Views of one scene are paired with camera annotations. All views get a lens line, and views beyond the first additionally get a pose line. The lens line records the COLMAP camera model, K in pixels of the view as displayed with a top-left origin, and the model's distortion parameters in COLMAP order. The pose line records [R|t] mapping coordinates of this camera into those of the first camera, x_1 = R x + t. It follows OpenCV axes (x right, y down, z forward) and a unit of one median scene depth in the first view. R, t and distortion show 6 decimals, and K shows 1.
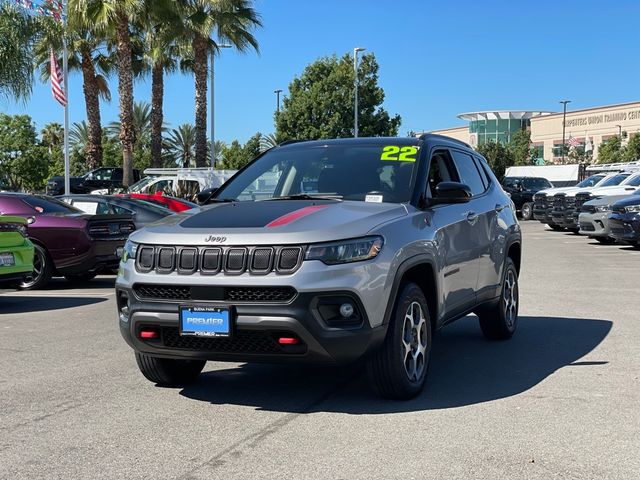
lens RADIAL K [[1120.3, 0, 319.9], [0, 1120.3, 240.6], [0, 0, 1]] dist [0.115478, 0.085397]
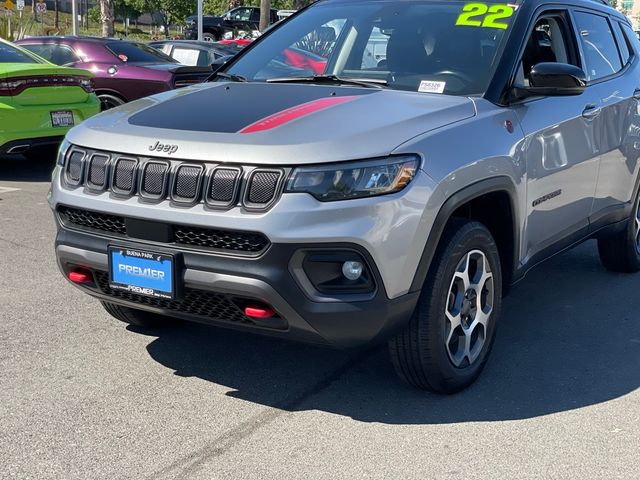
lens RADIAL K [[1004.7, 0, 322.3], [0, 1004.7, 249.2], [0, 0, 1]] dist [0.100194, -0.127684]
pose [[0.983003, 0.068613, -0.170284, 0.102924], [-0.037912, 0.983410, 0.177389, -0.050891], [0.179630, -0.167918, 0.969297, 0.427755]]
